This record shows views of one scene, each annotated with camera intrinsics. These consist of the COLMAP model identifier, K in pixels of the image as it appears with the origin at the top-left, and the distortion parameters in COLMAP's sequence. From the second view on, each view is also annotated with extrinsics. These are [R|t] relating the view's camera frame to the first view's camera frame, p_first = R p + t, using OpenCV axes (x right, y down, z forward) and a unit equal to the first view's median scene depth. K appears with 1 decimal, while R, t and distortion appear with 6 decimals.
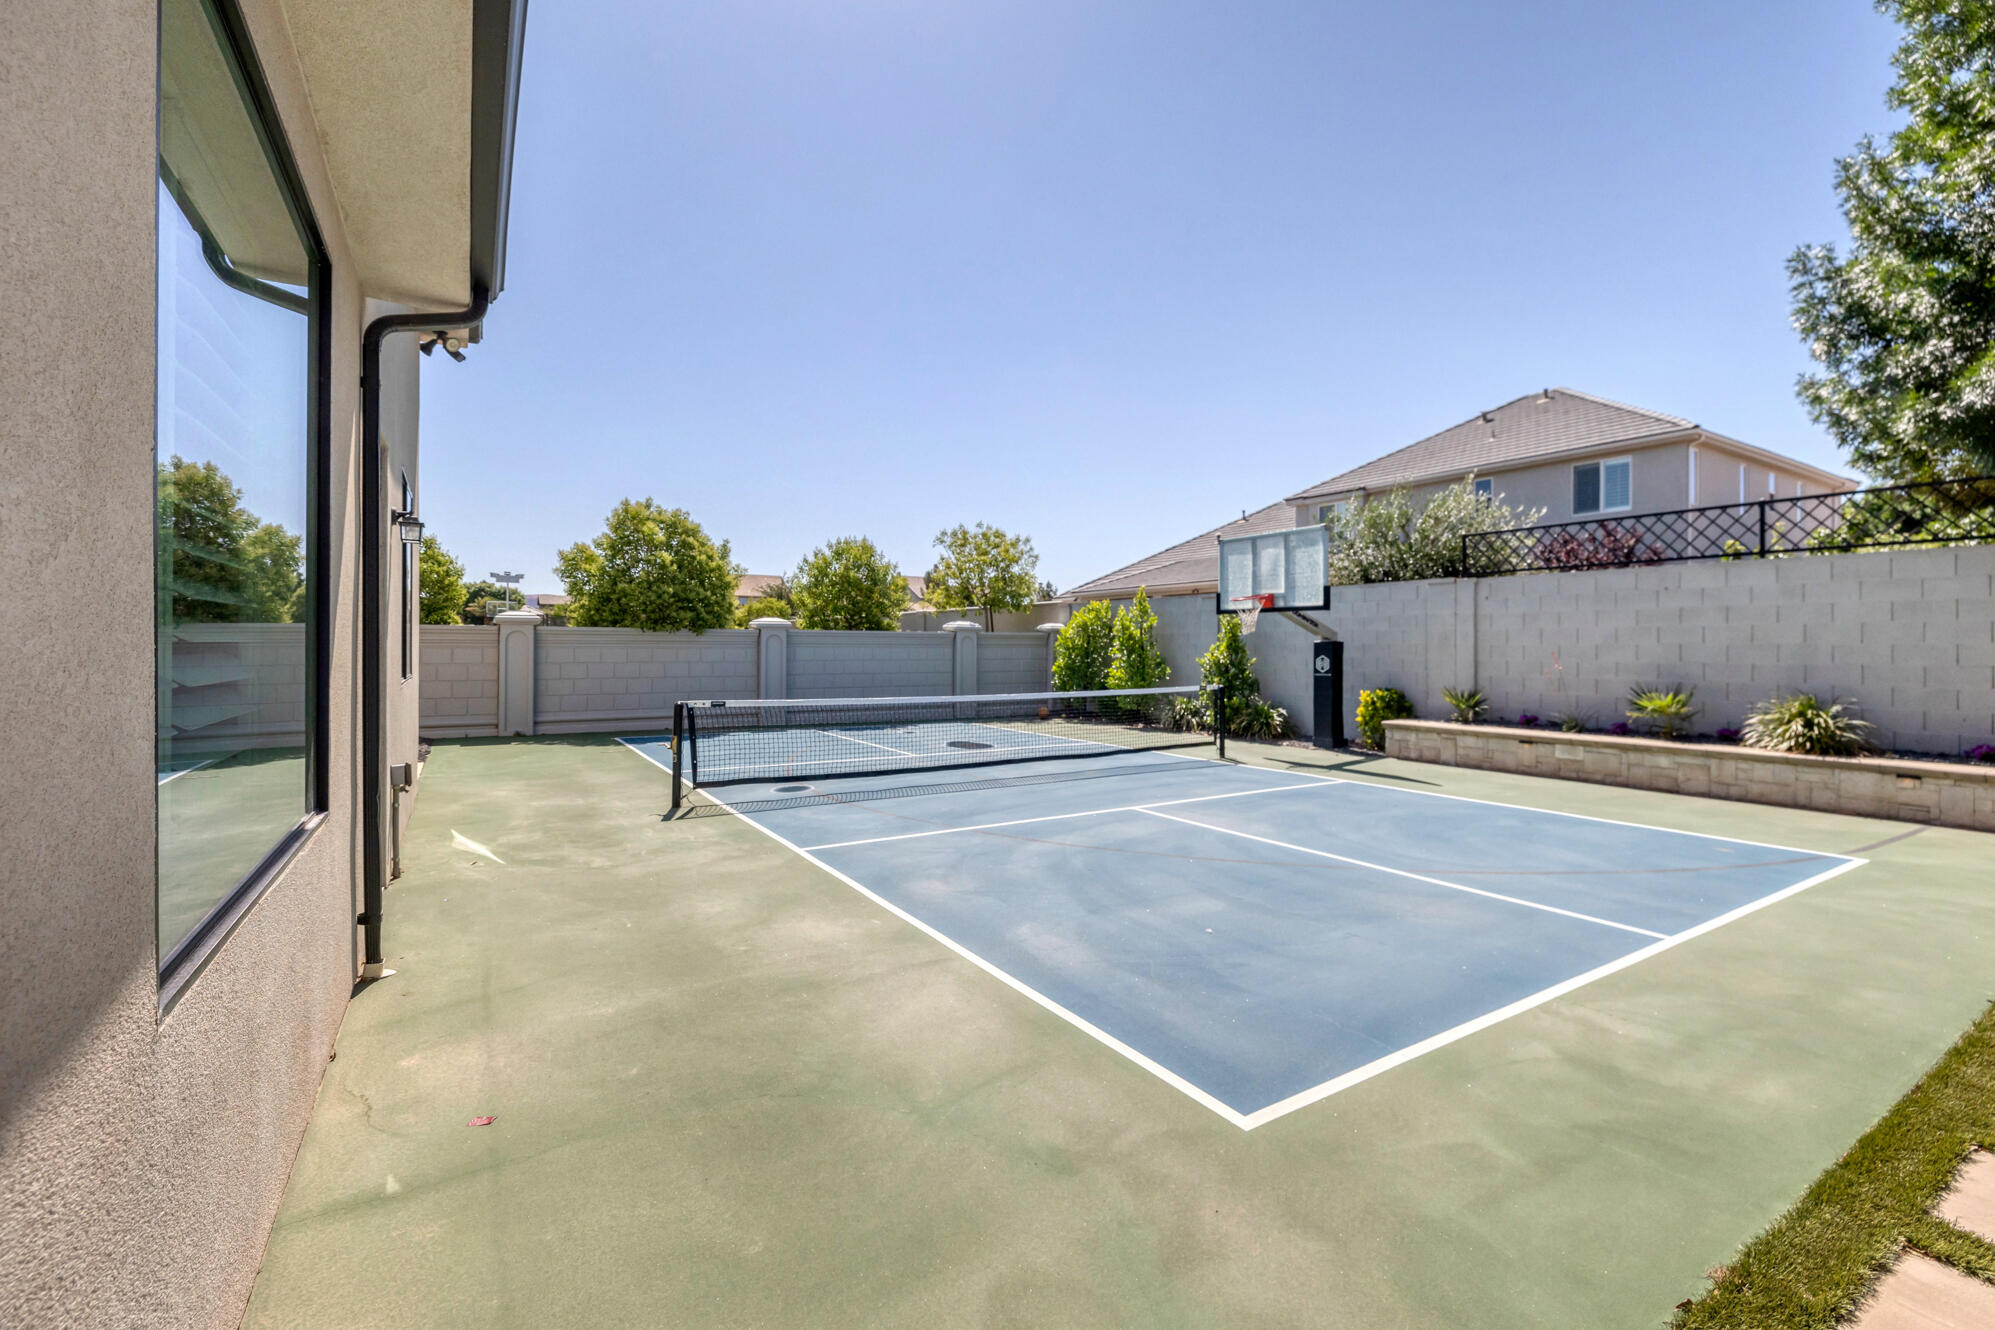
lens RADIAL K [[848.4, 0, 1002.3], [0, 848.4, 639.0], [0, 0, 1]] dist [-0.000757, -0.000235]
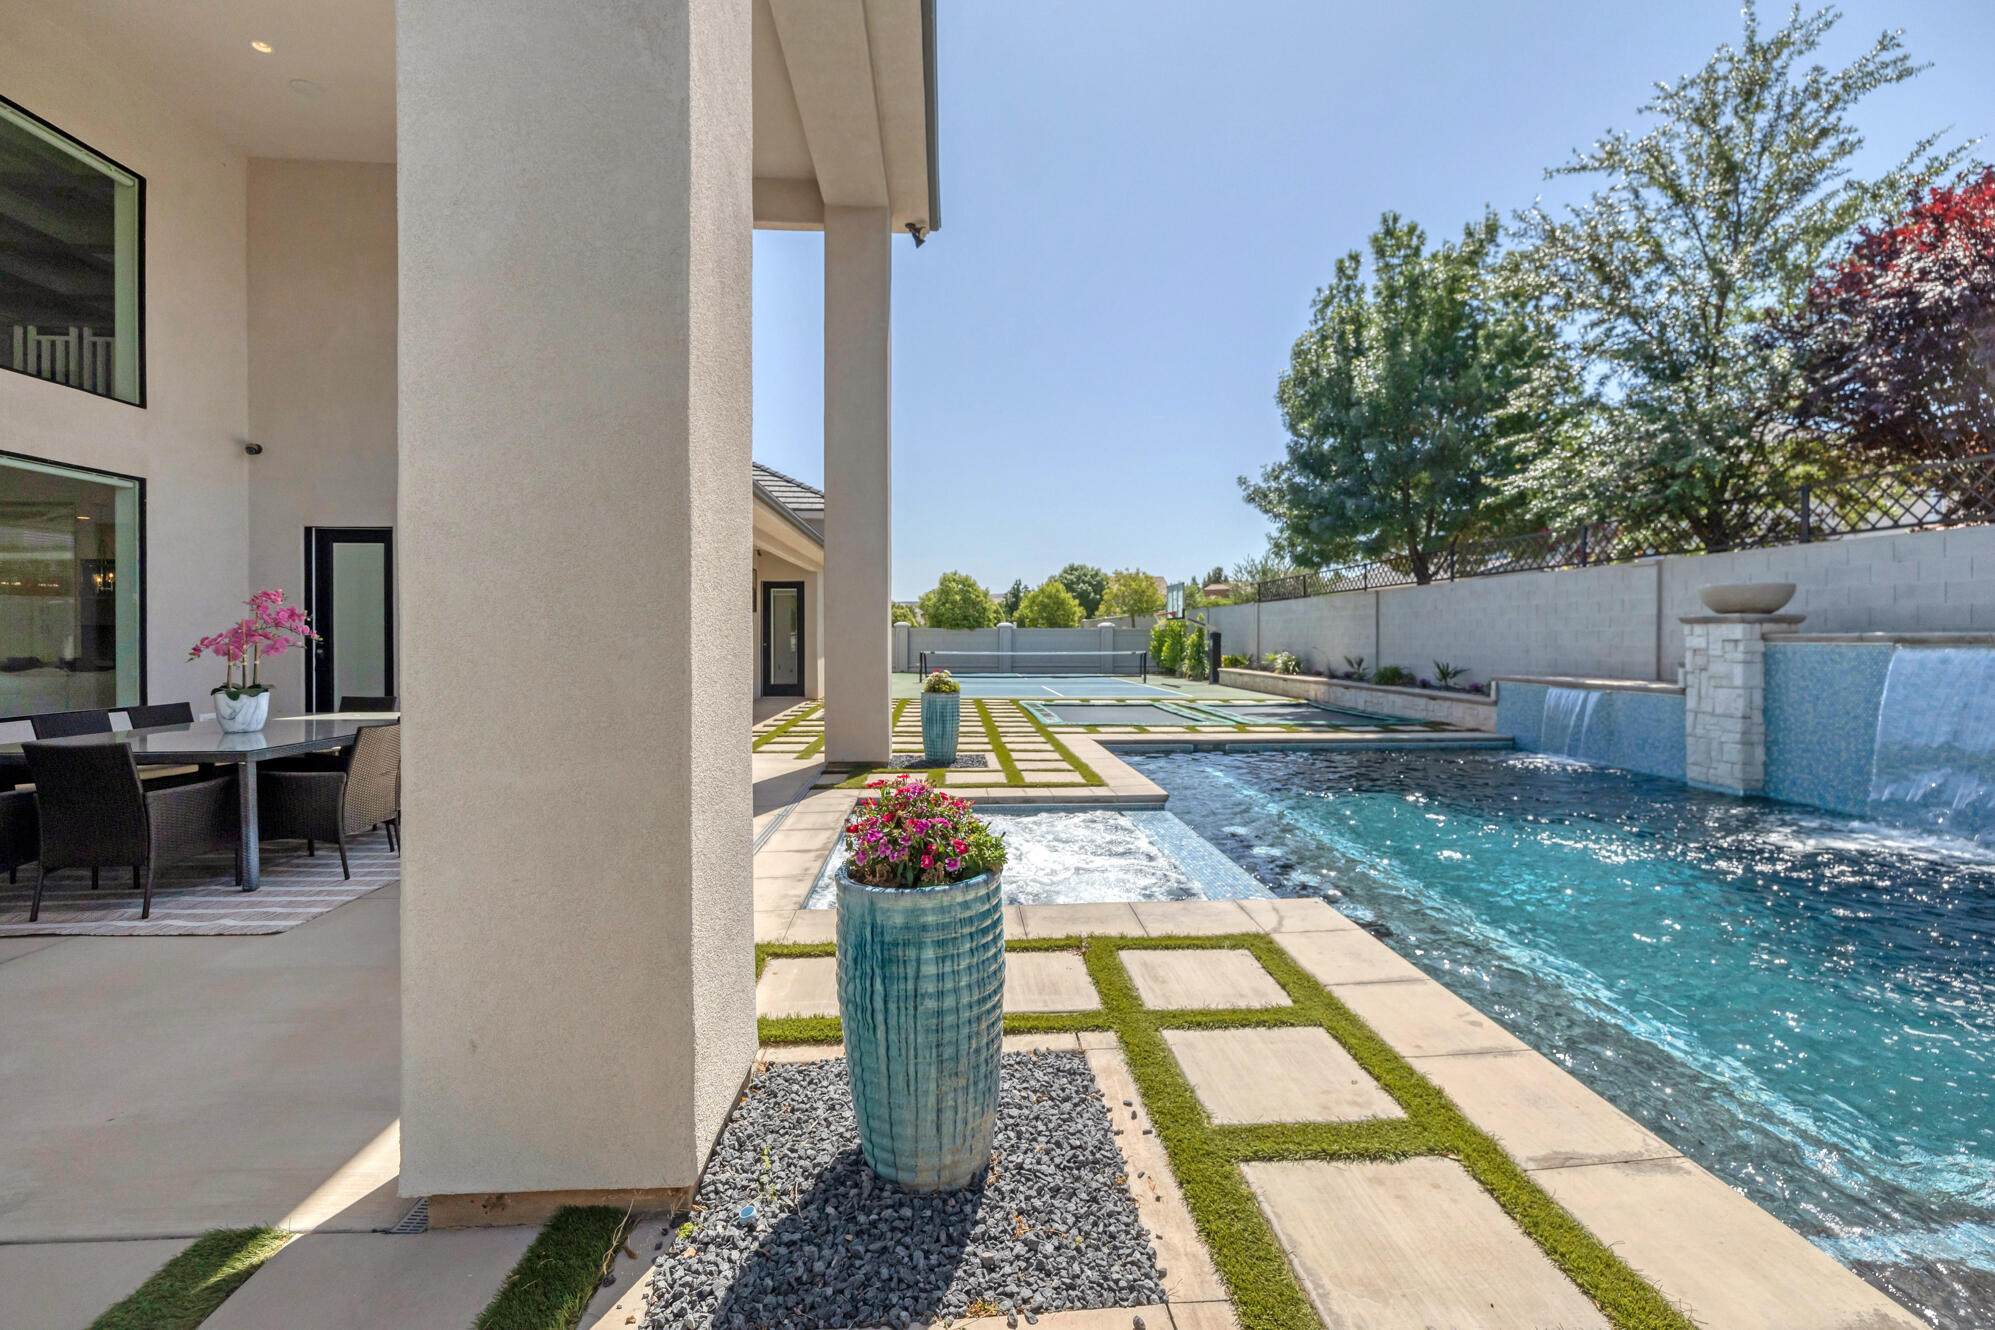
lens RADIAL K [[848.4, 0, 1002.3], [0, 848.4, 639.0], [0, 0, 1]] dist [-0.000757, -0.000235]
pose [[0.877837, -0.004416, -0.478939, 0.786803], [0.011930, 0.999849, 0.012647, -0.011373], [0.478811, -0.016816, 0.877757, -0.938669]]
